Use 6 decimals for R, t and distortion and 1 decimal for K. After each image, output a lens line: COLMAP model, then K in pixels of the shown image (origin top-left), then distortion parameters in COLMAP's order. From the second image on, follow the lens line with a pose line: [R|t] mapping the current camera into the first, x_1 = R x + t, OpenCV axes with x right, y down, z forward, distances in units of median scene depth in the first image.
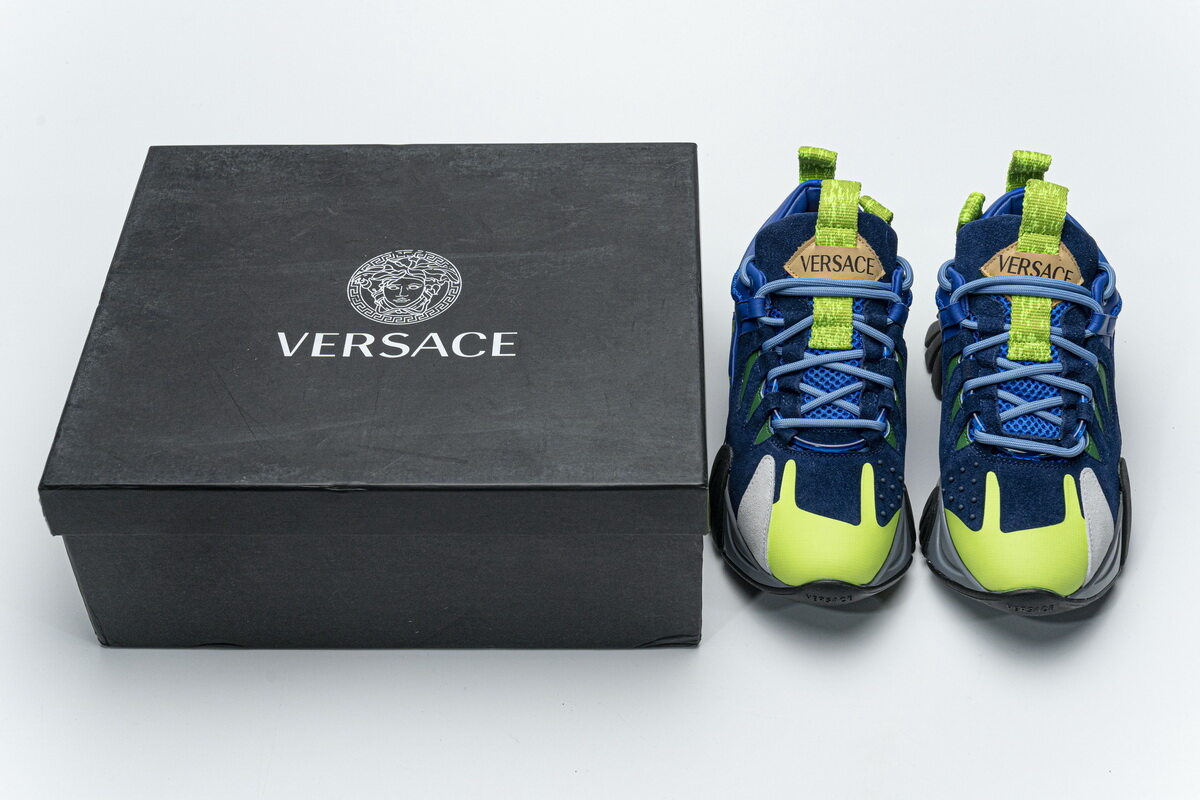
lens RADIAL K [[1929.7, 0, 607.9], [0, 1929.7, 406.0], [0, 0, 1]] dist [0.018915, 0.000000]
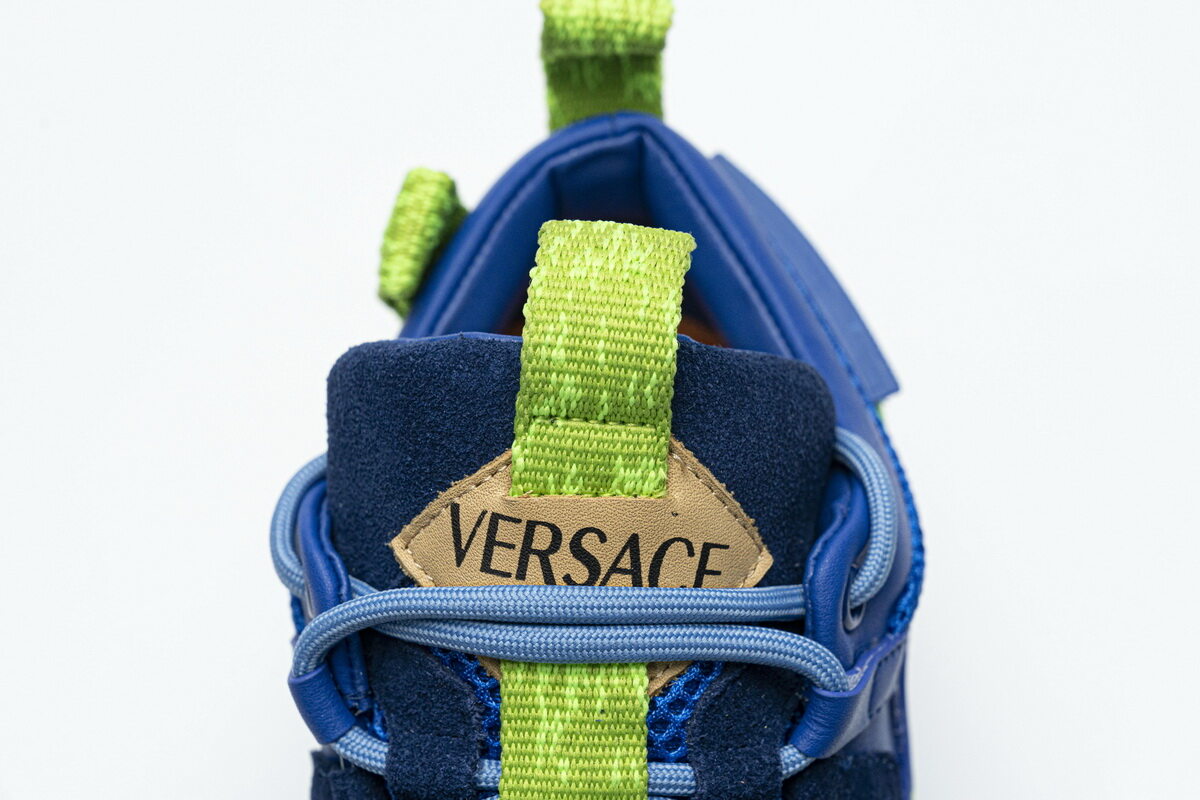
lens RADIAL K [[2344.6, 0, 627.1], [0, 2344.6, 339.8], [0, 0, 1]] dist [0.007084, 0.000000]
pose [[0.995022, -0.076000, 0.064463, 0.208846], [0.063370, 0.981750, 0.179305, -0.156799], [-0.076914, -0.174327, 0.981679, 0.690214]]
